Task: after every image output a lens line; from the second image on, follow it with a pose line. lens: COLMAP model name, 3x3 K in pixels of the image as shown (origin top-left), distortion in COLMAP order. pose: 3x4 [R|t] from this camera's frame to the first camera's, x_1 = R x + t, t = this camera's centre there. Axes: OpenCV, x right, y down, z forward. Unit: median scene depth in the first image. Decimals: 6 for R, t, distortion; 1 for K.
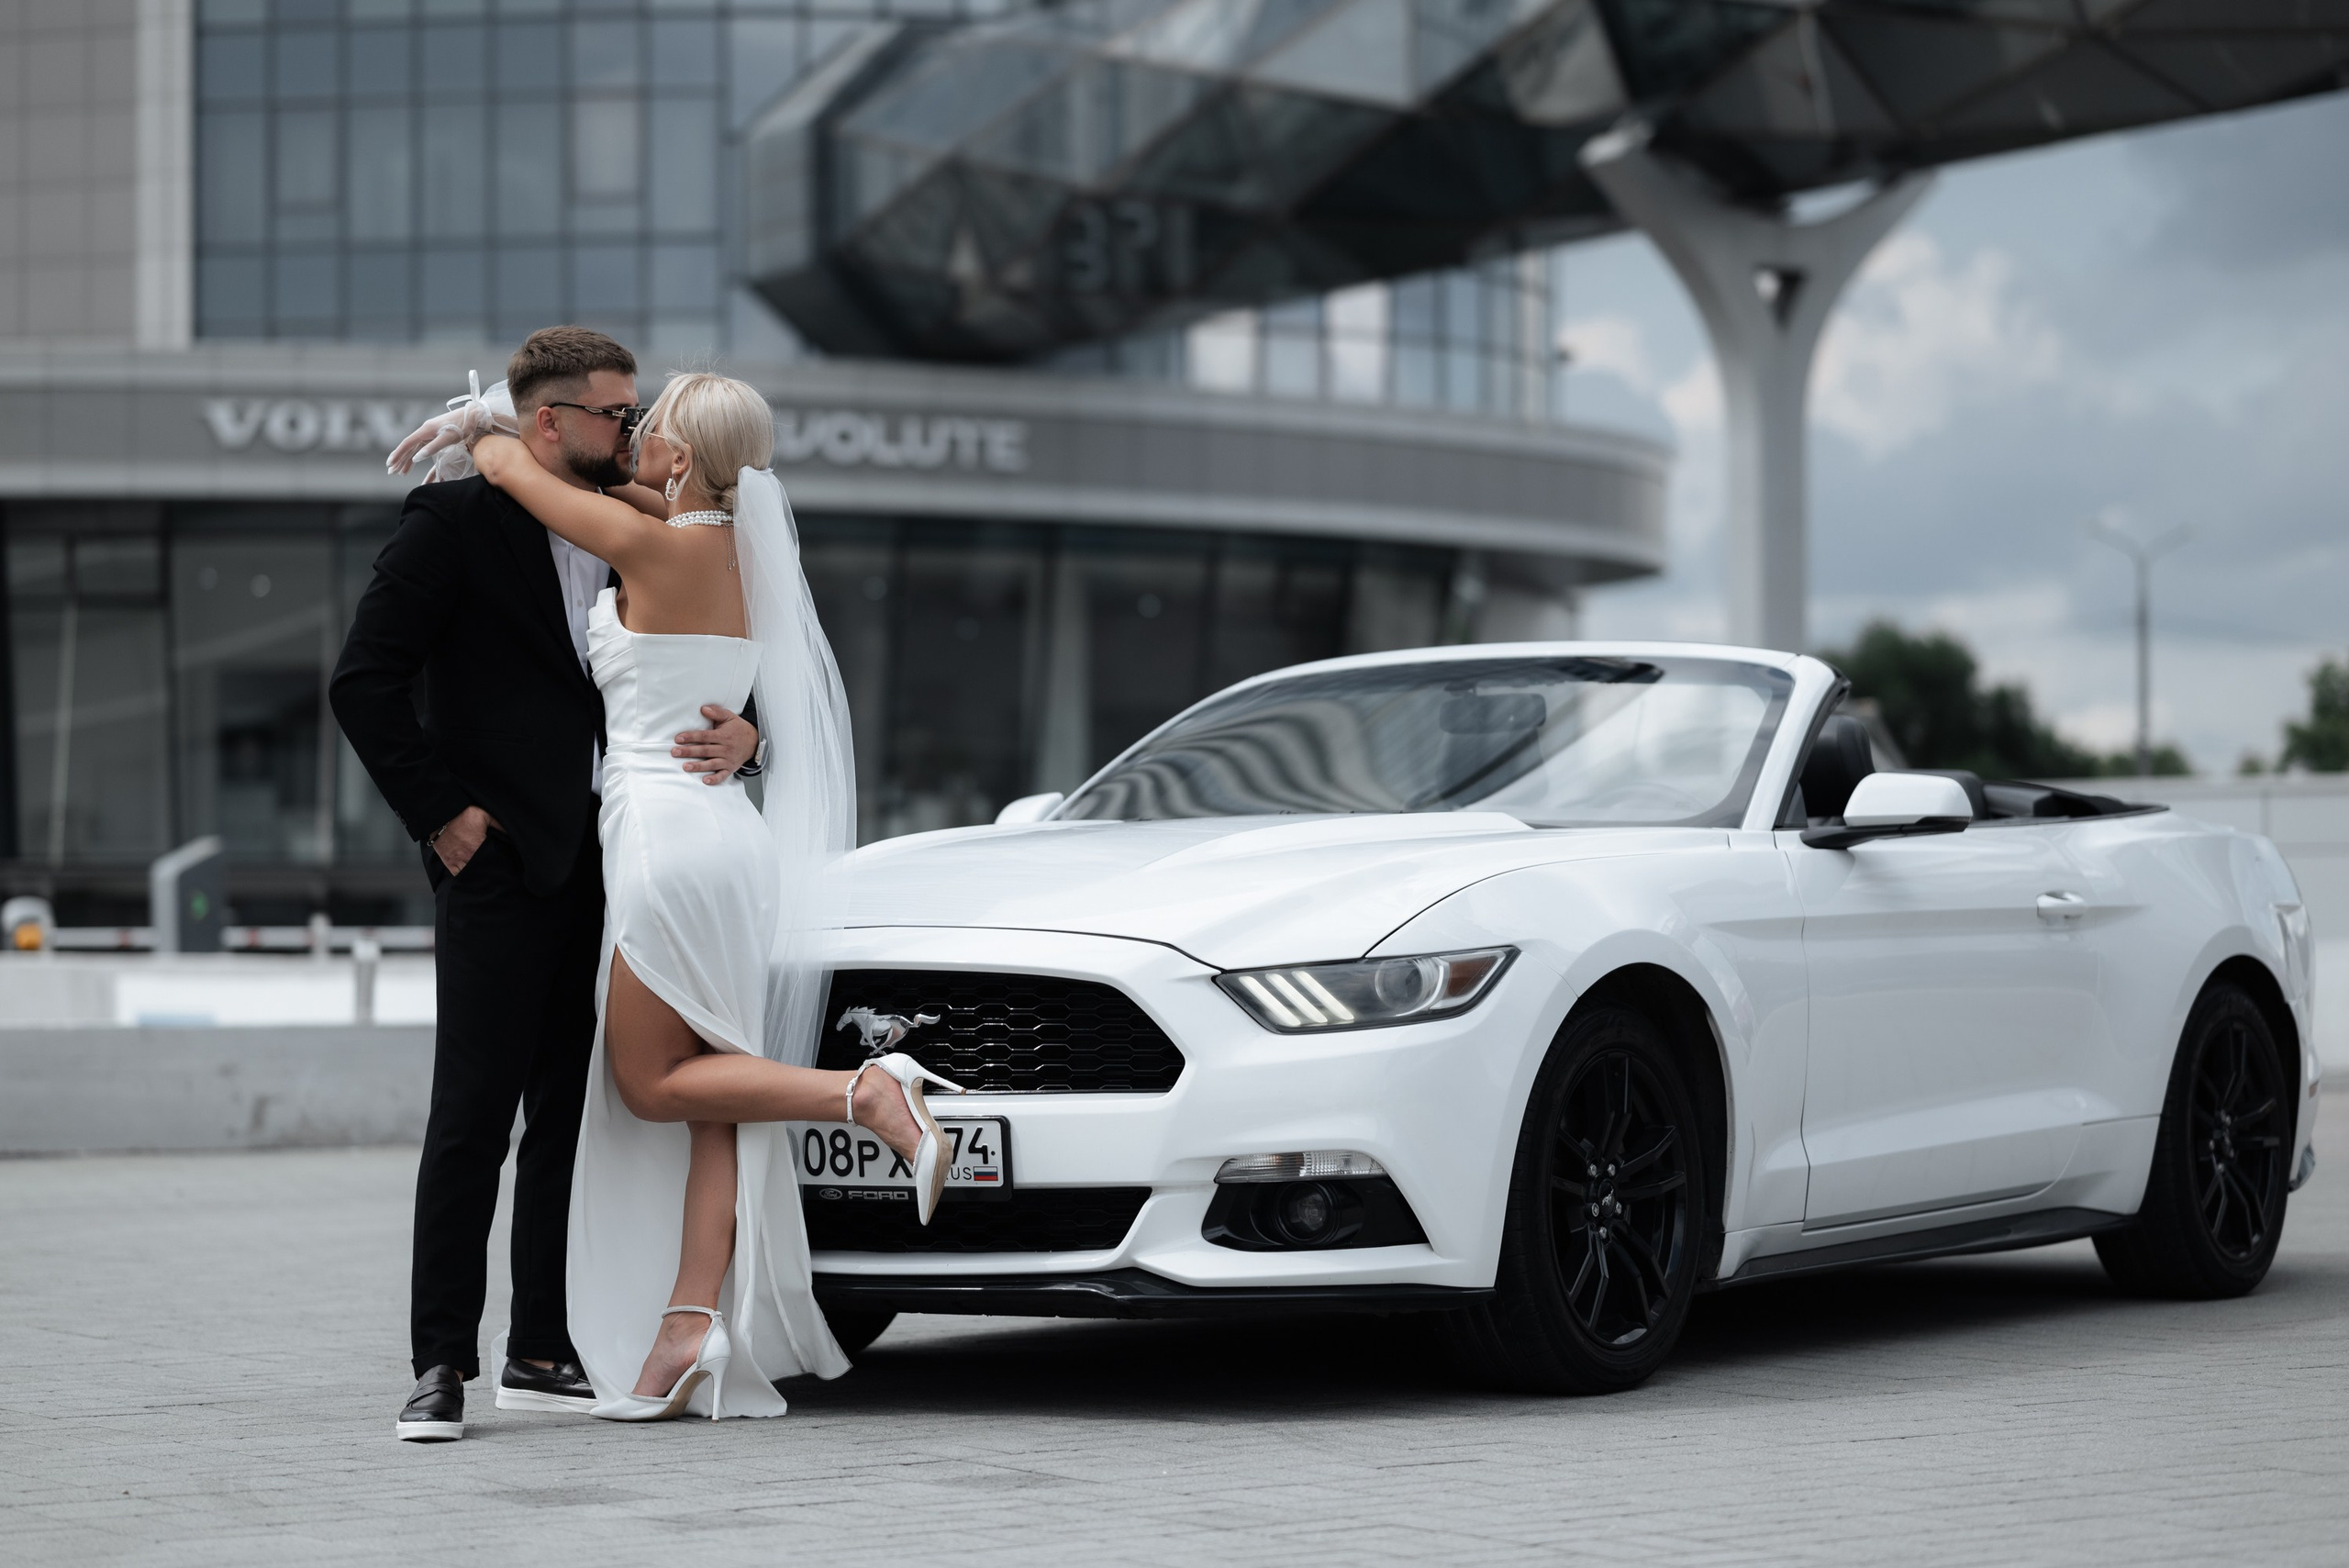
lens RADIAL K [[5757.1, 0, 1173.5], [0, 5757.1, 736.8], [0, 0, 1]] dist [0.083124, -0.663117]
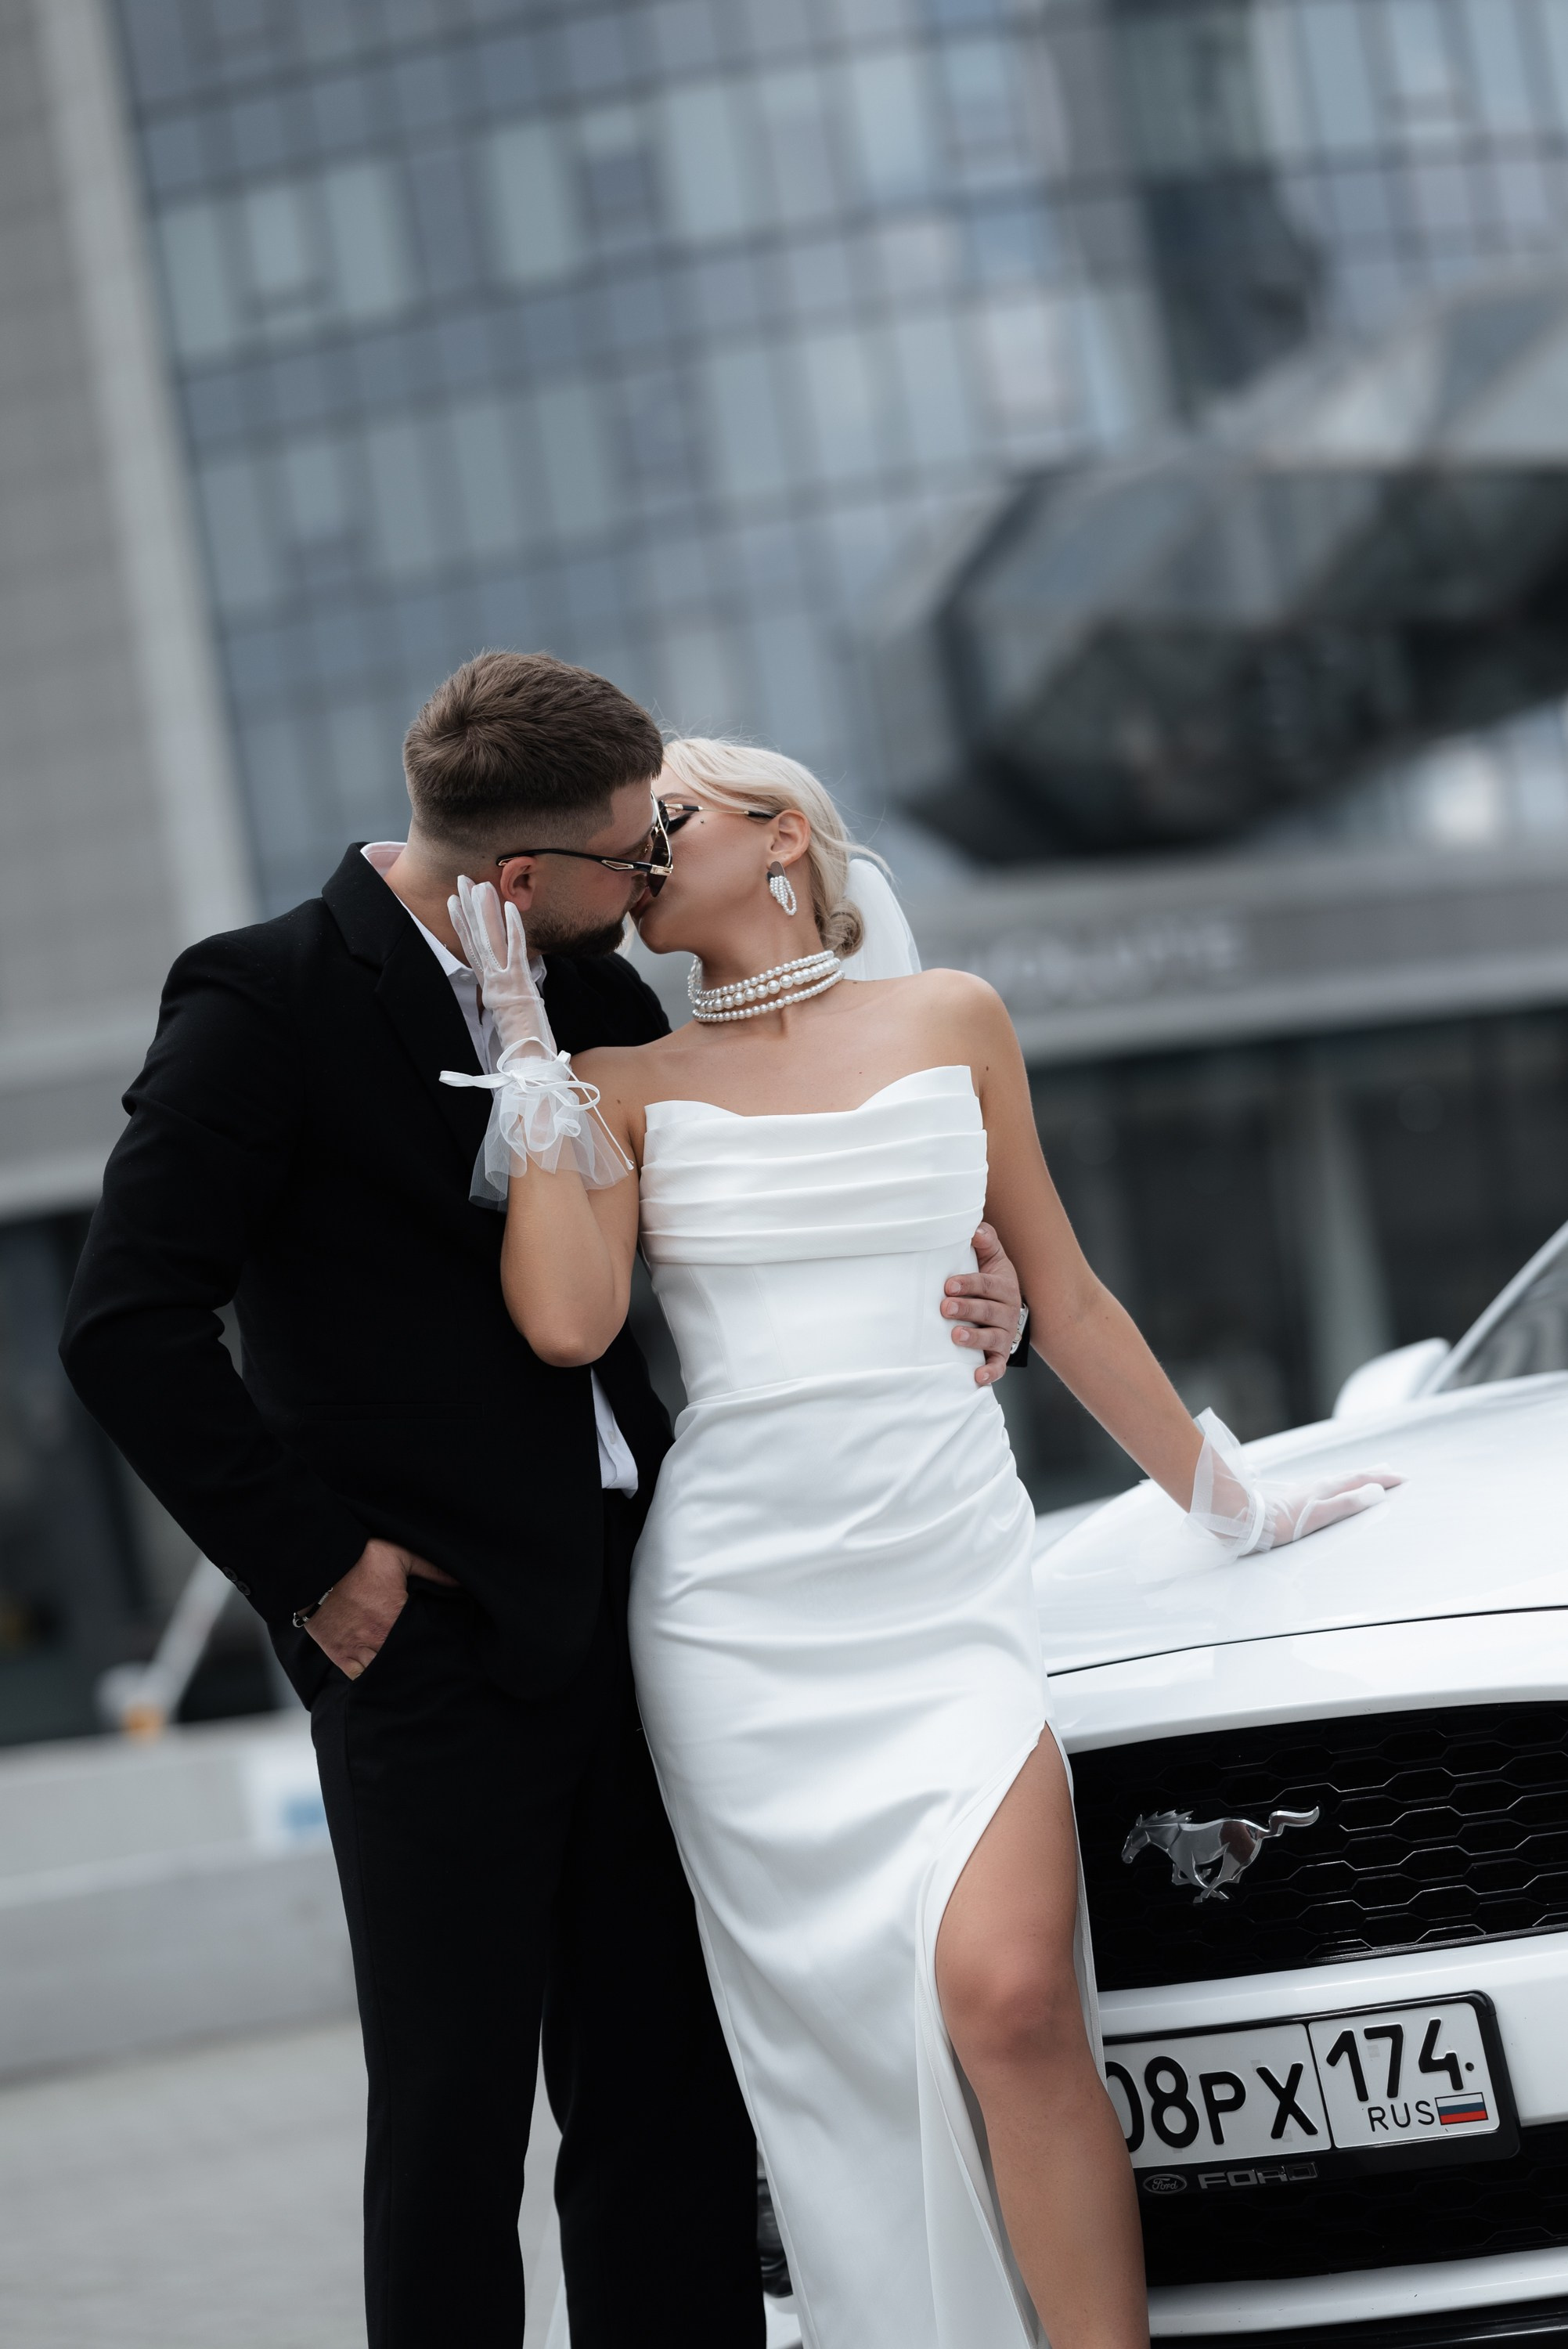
lens RADIAL K [[6395.6, 0, 786.1], [0, 6395.6, 1250.2], [0, 0, 1]] dist [0.074201, -0.009206]
pose [[0.981572, -0.161618, -0.101959, -0.021122], [0.160535, 0.986851, -0.018794, 0.002710], [0.103656, 0.002079, 0.994611, 0.432229]]
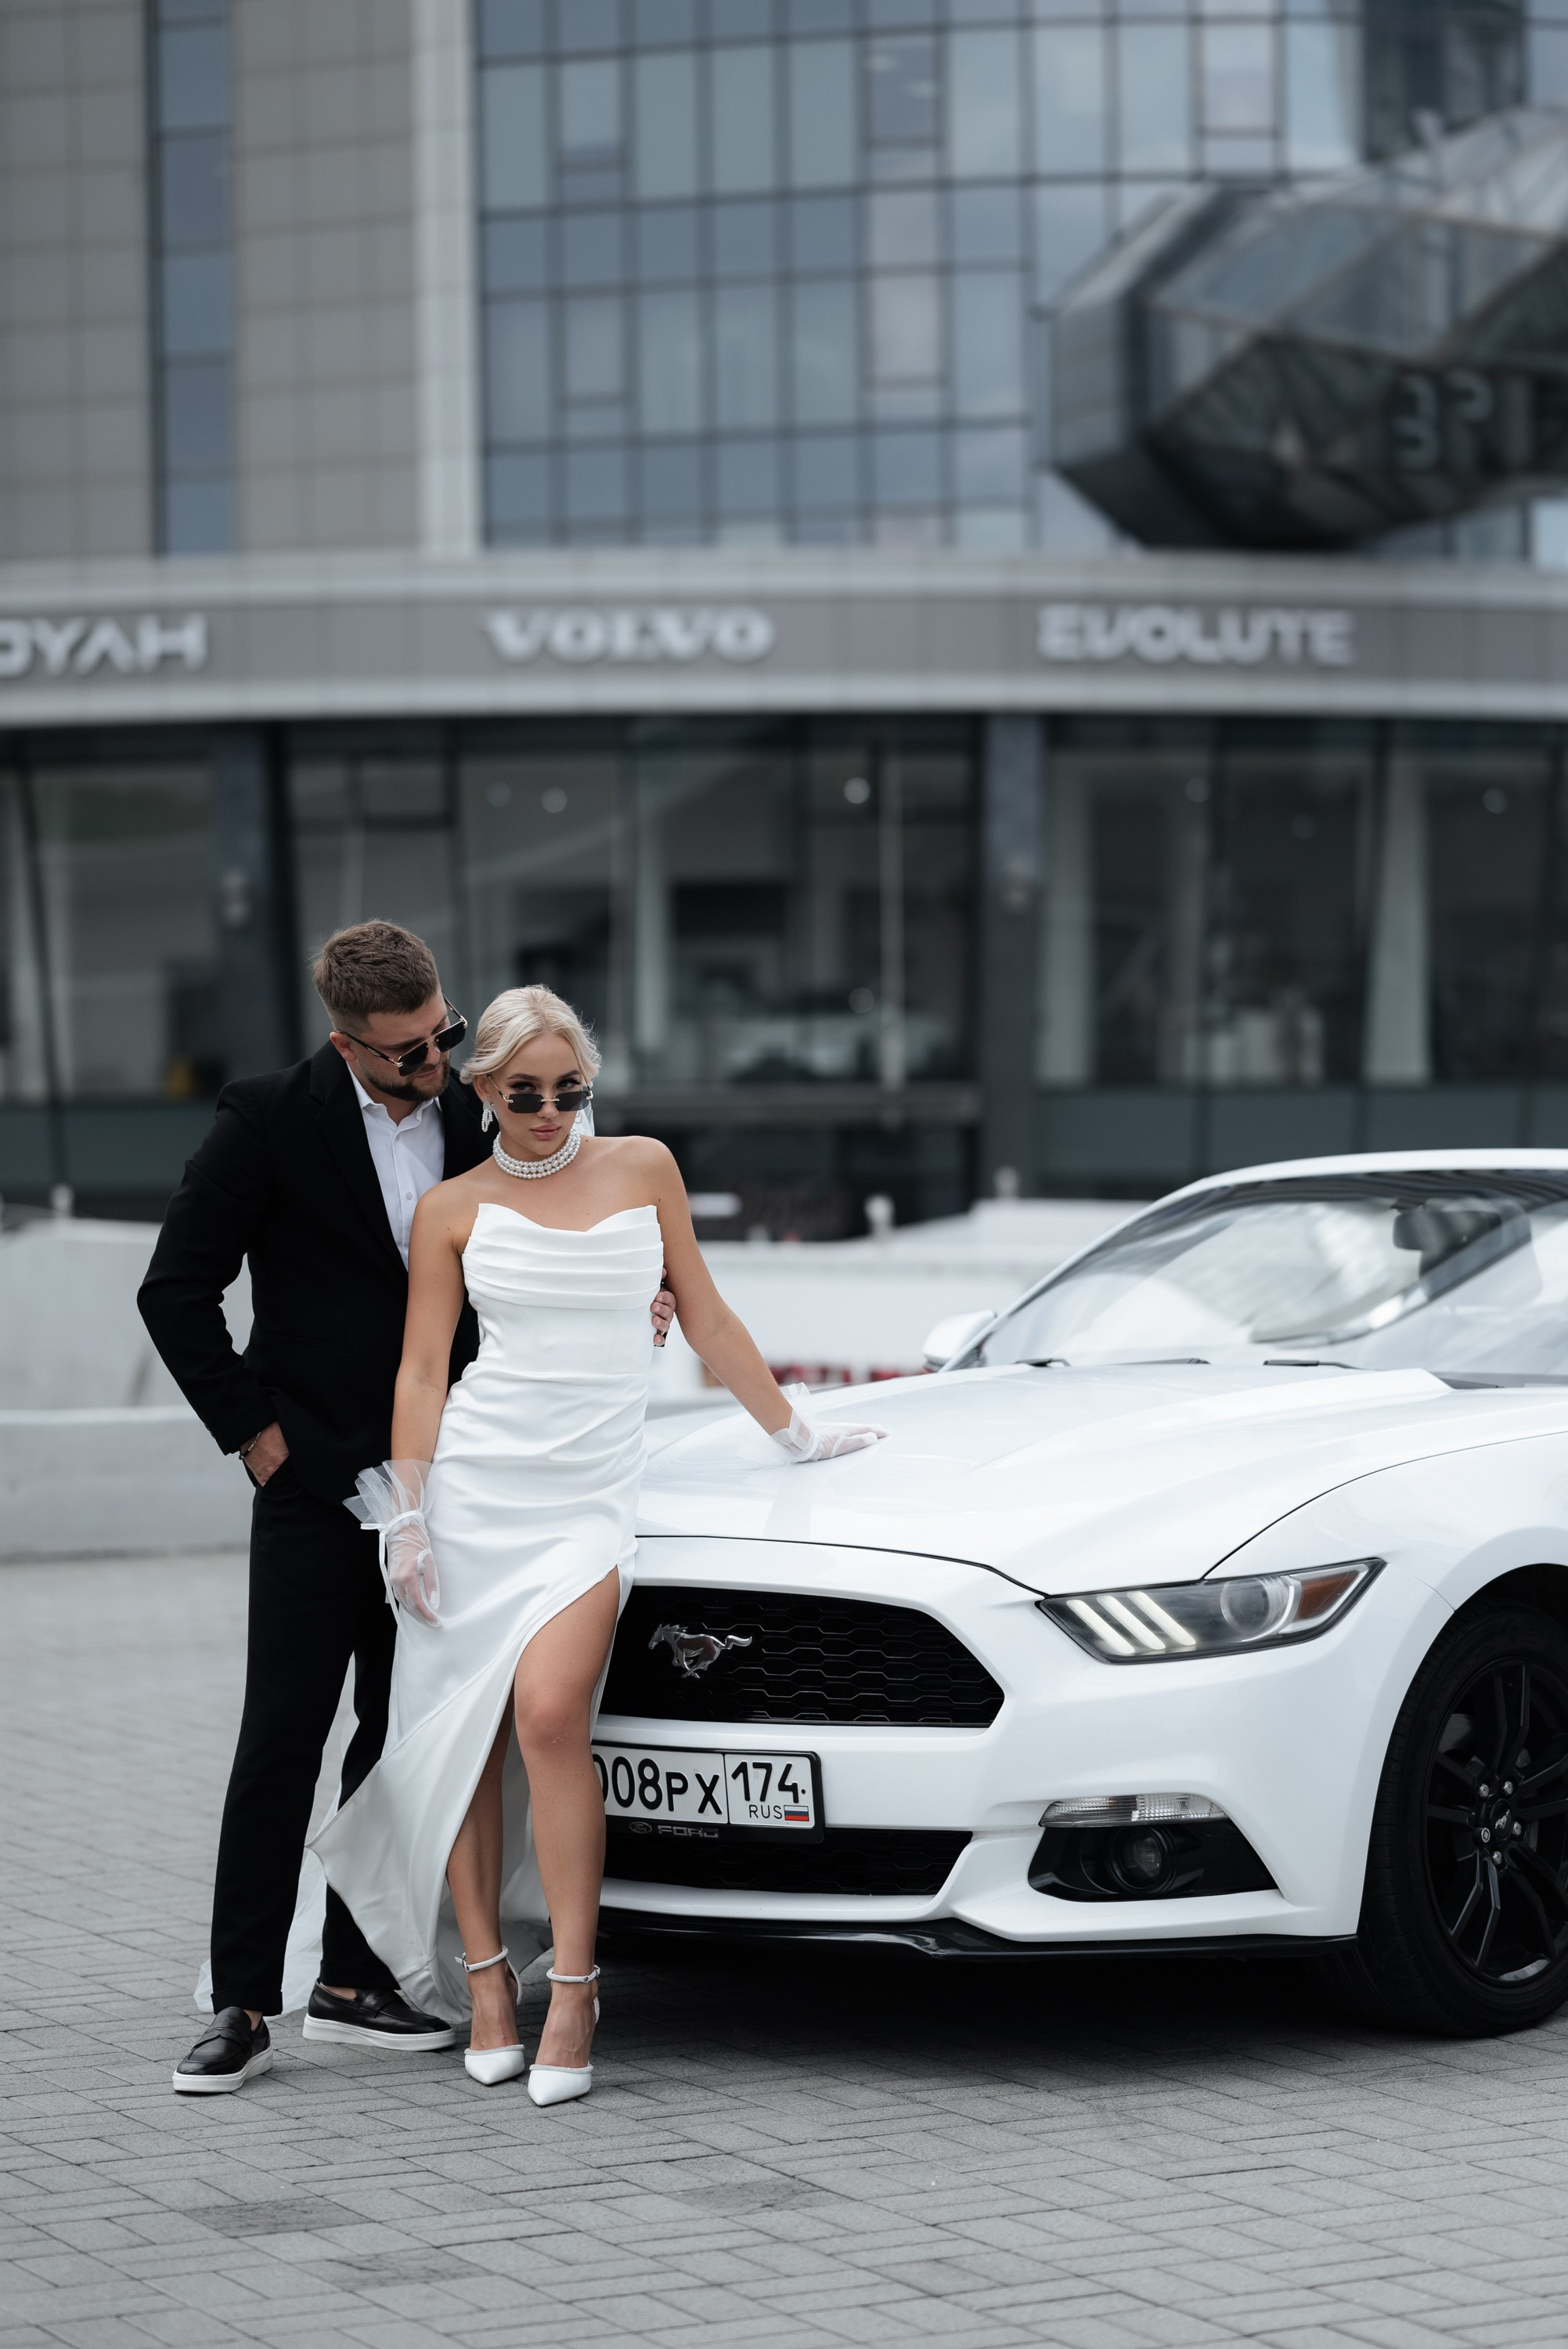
lens RADIAL K [[6076.5, 0, 779.8], [0, 6076.5, 1174.6], [0, 0, 1]] dist [0.095553, -0.793208]
pose [[0.990701, -0.010546, -0.135644, 0.097656], [0.017033, 0.998761, 0.046752, -0.071800], [0.134983, -0.048628, 0.989654, 0.037248]]
